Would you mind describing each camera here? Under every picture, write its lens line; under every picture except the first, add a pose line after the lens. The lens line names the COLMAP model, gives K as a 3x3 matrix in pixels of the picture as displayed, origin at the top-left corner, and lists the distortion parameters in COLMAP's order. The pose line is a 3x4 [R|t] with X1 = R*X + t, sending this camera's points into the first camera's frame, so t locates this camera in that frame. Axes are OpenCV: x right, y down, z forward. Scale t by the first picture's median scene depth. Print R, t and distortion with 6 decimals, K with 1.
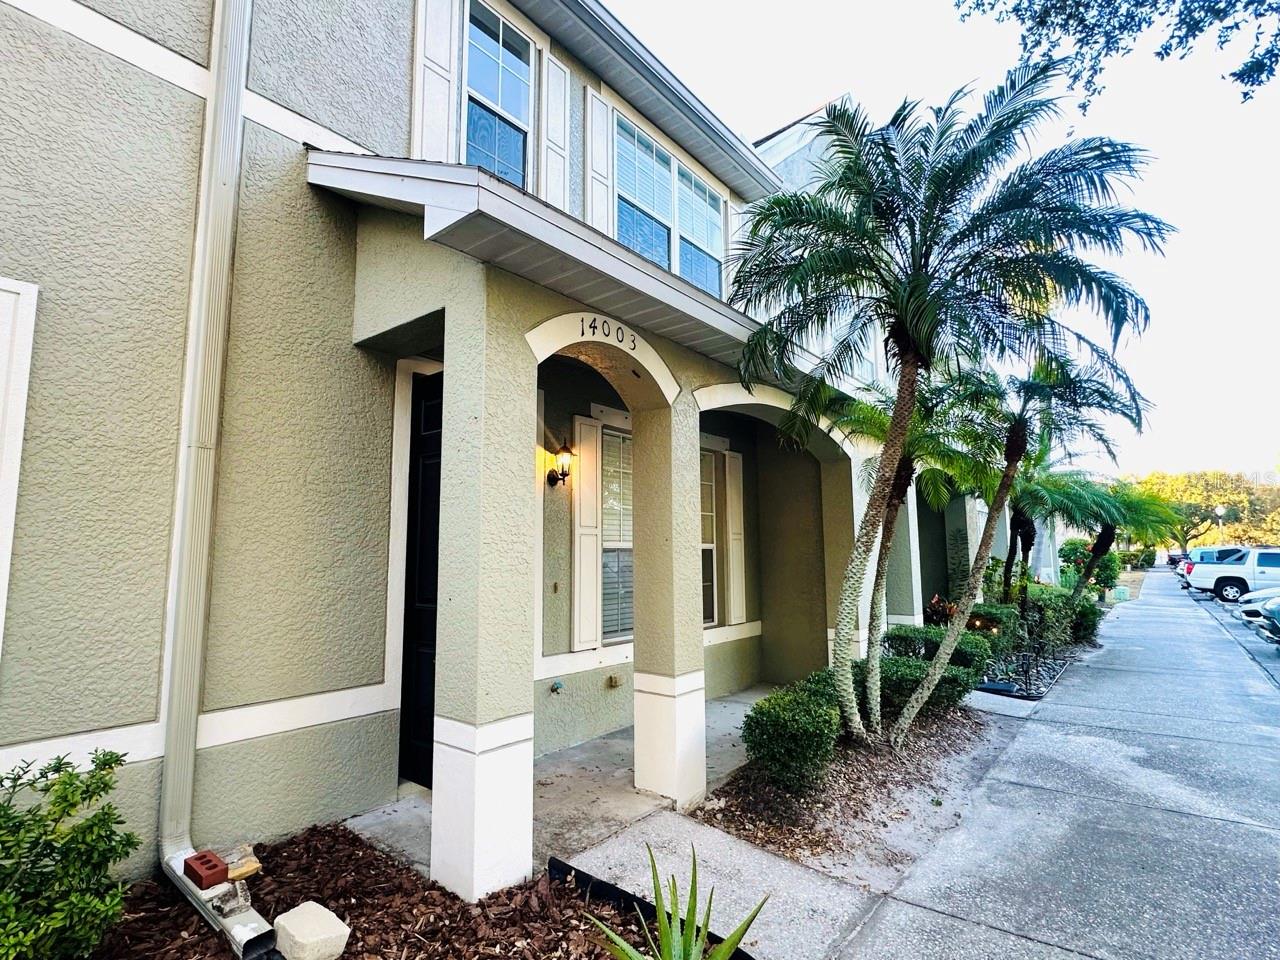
lens RADIAL K [[634.7, 0, 637.0], [0, 634.7, 483.4], [0, 0, 1]] dist [-0.006829, 0.001770]
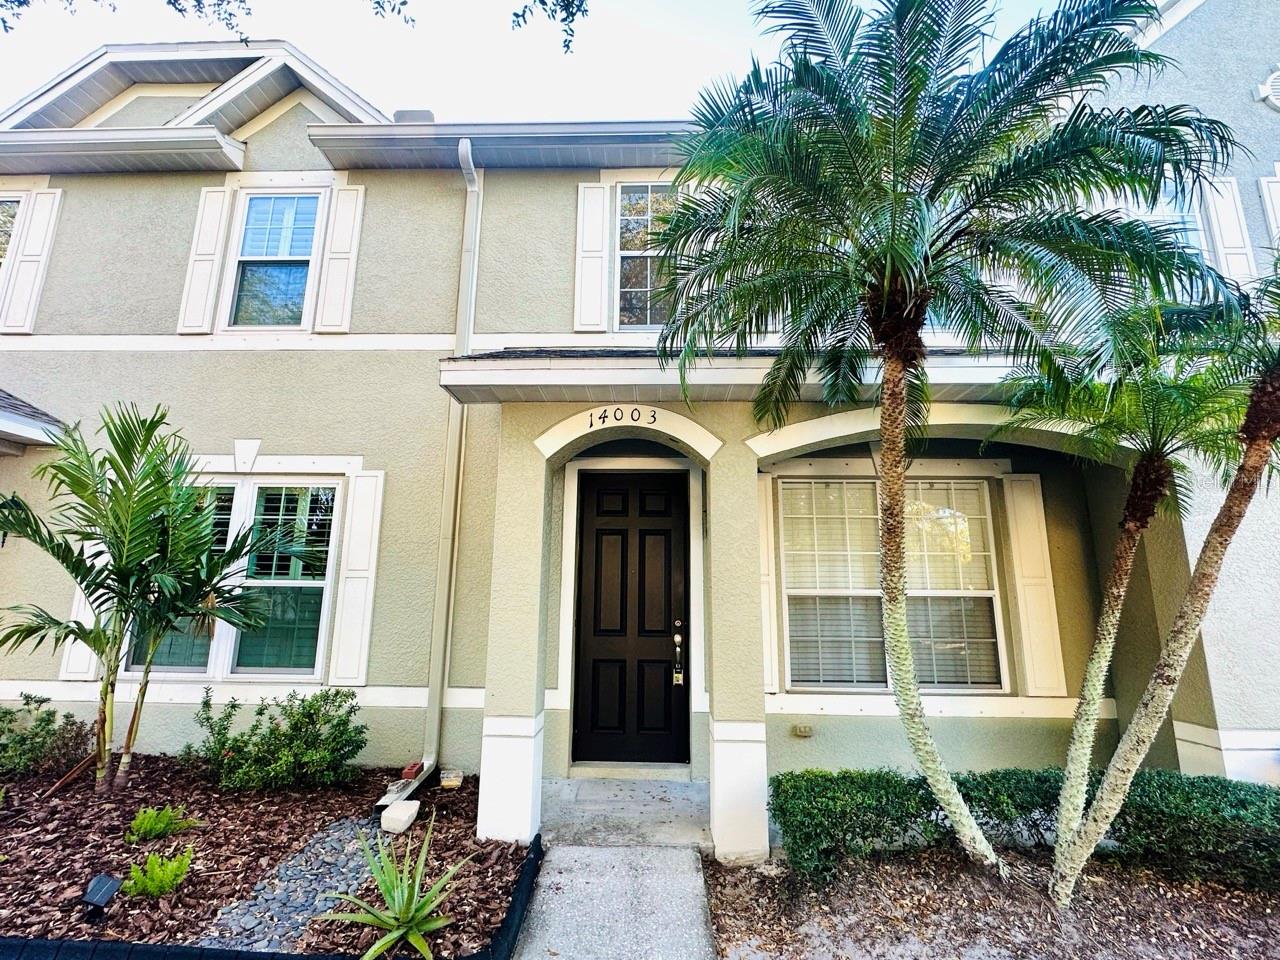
lens RADIAL K [[591.3, 0, 640.0], [0, 591.3, 480.0], [0, 0, 1]] dist [-0.004507, -0.000260]
pose [[0.608274, -0.145924, -0.780198, 0.864686], [0.076171, 0.989150, -0.125620, 0.030330], [0.790064, 0.016983, 0.612789, 0.334478]]
